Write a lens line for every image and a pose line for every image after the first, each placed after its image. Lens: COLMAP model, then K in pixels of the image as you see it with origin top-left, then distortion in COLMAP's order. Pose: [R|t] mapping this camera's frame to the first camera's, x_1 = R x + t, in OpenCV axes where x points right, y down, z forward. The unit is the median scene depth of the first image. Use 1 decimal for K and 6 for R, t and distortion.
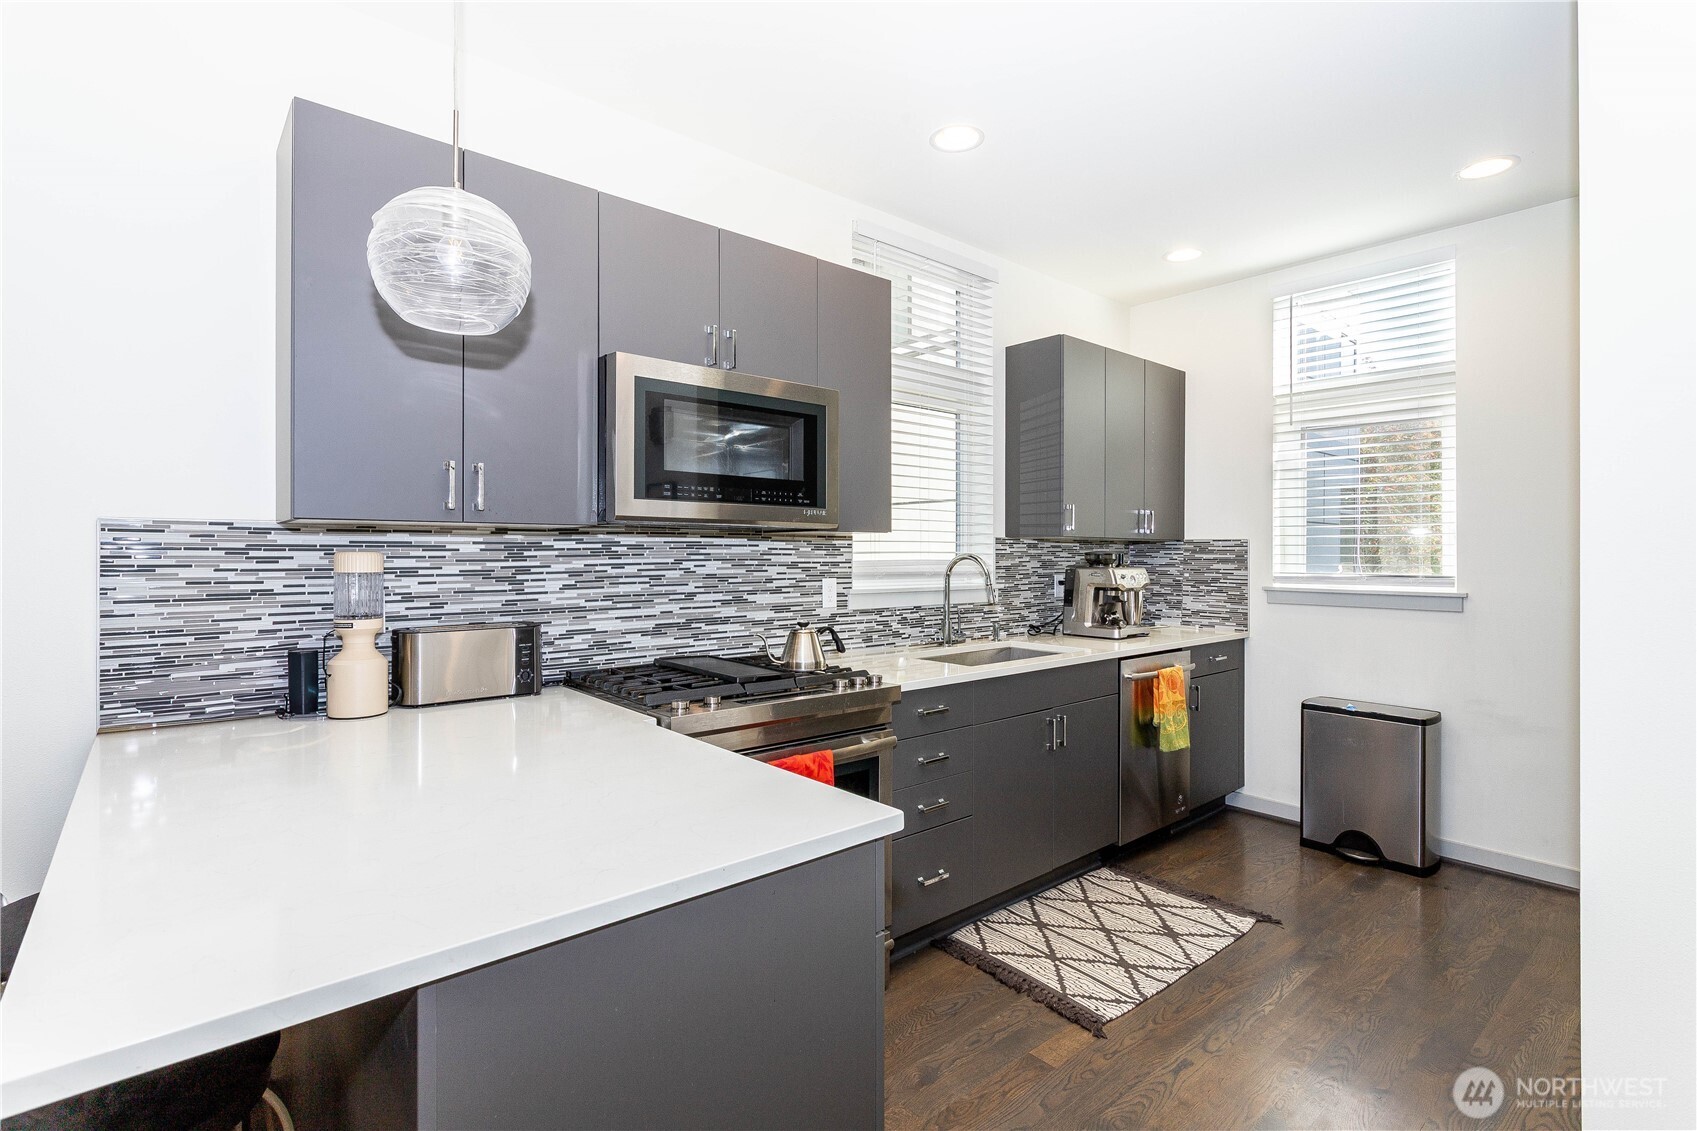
lens RADIAL K [[797.2, 0, 839.6], [0, 797.2, 554.3], [0, 0, 1]] dist [-0.000138, 0.000011]
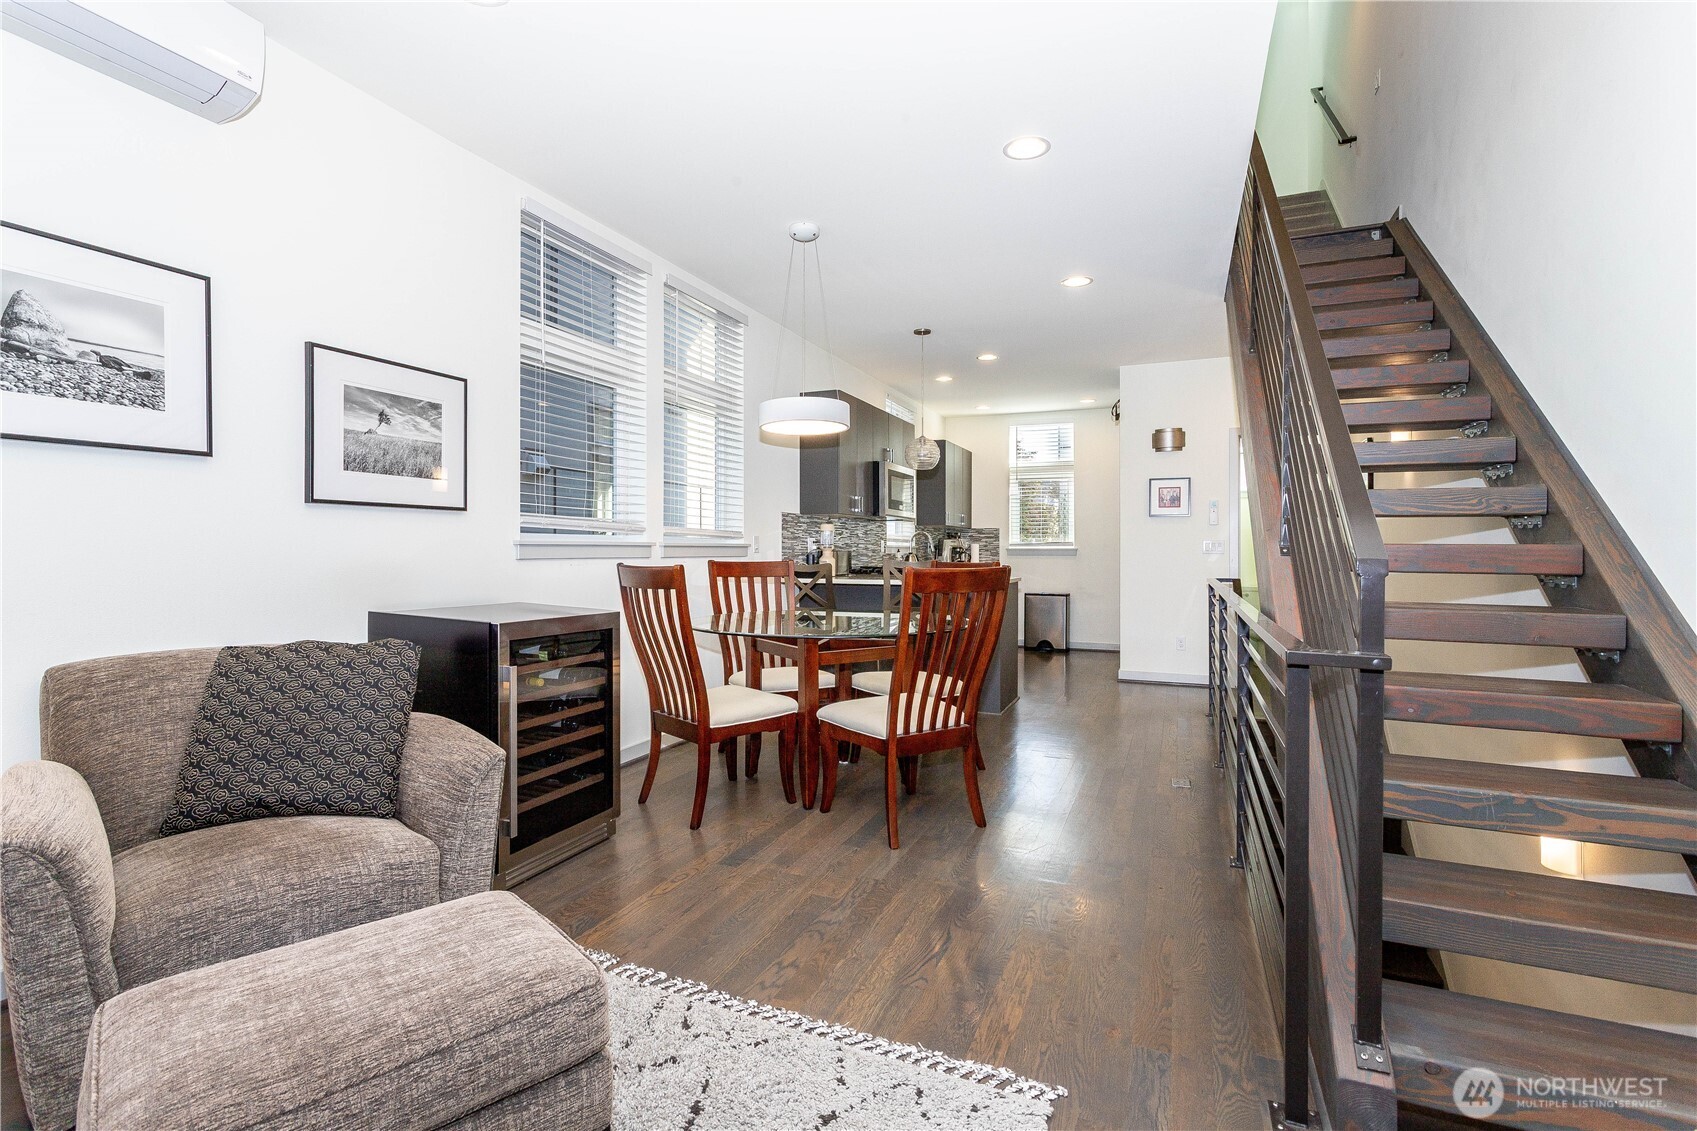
lens RADIAL K [[797.2, 0, 839.6], [0, 797.2, 554.3], [0, 0, 1]] dist [-0.000138, 0.000011]
pose [[0.895002, -0.001038, 0.446061, -1.327941], [-0.000439, 0.999995, 0.003209, 0.071209], [-0.446062, -0.003068, 0.894997, -1.232570]]
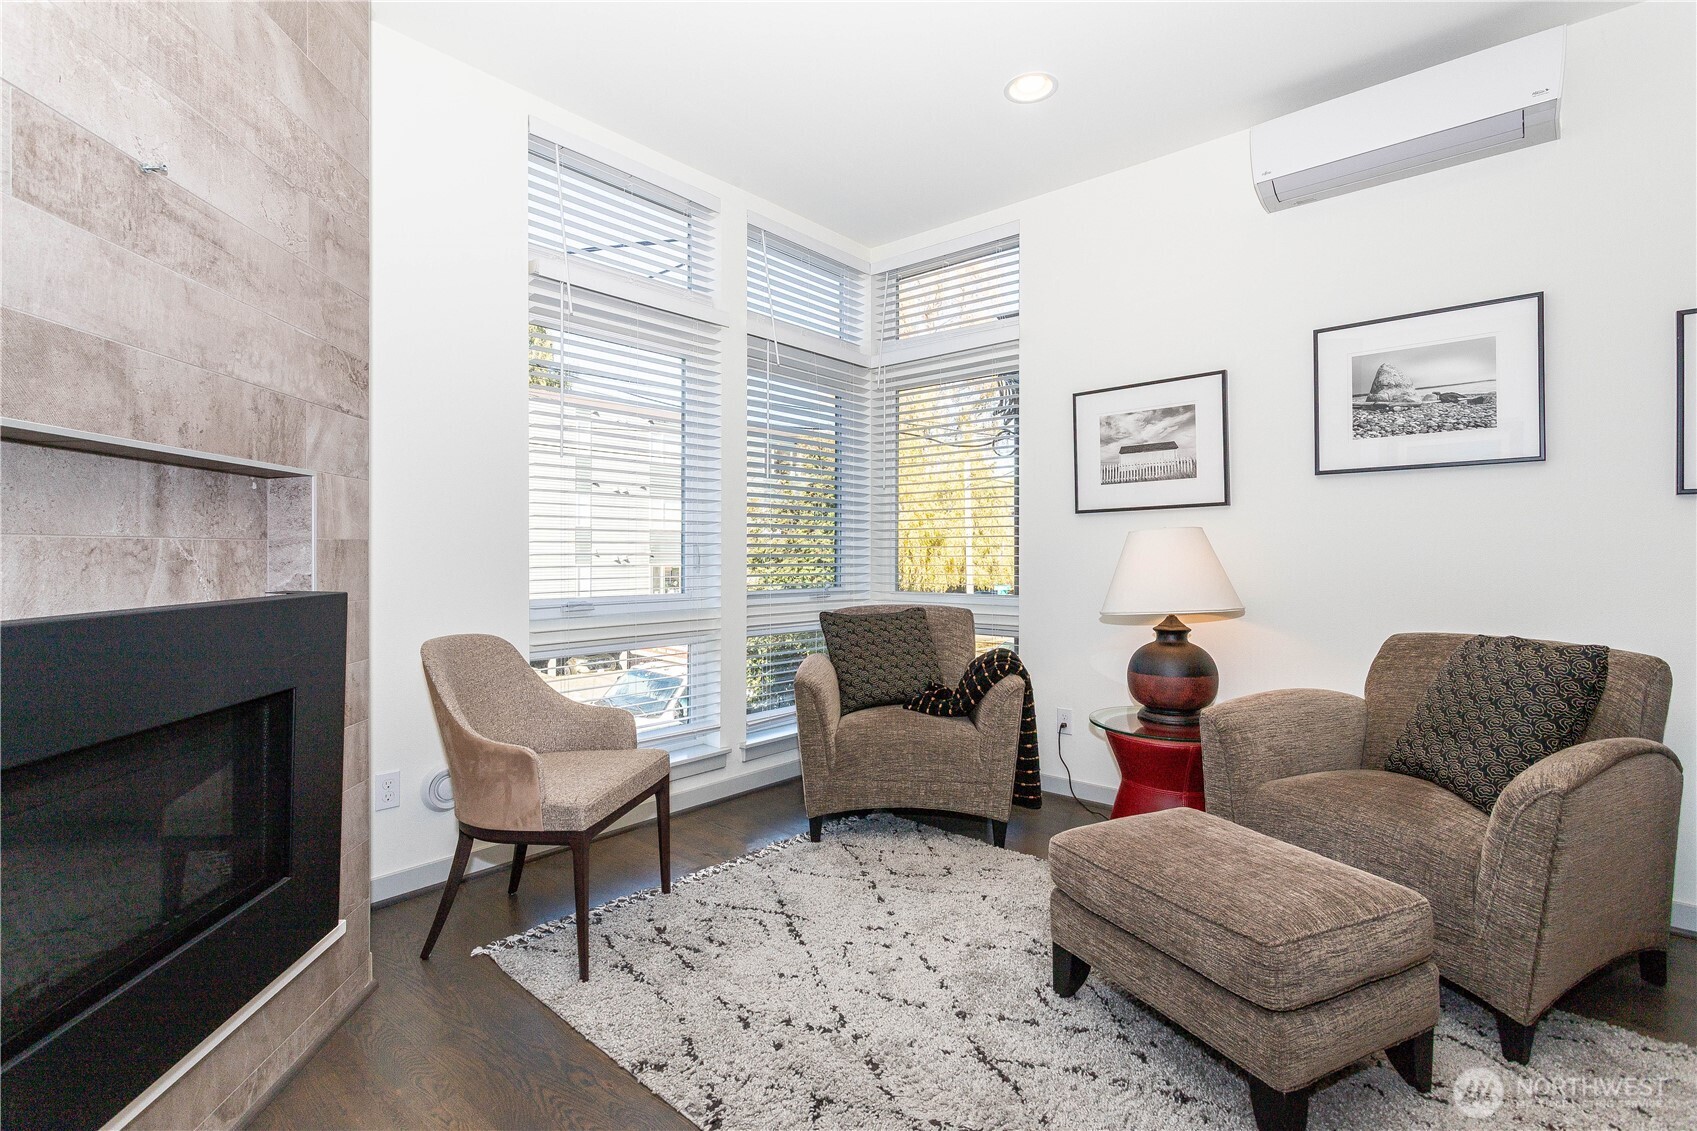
lens RADIAL K [[797.2, 0, 839.6], [0, 797.2, 554.3], [0, 0, 1]] dist [-0.000138, 0.000011]
pose [[0.142366, -0.001452, -0.989813, -0.843909], [-0.007910, 0.999965, -0.002604, 0.082457], [0.989783, 0.008200, 0.142349, -1.101822]]
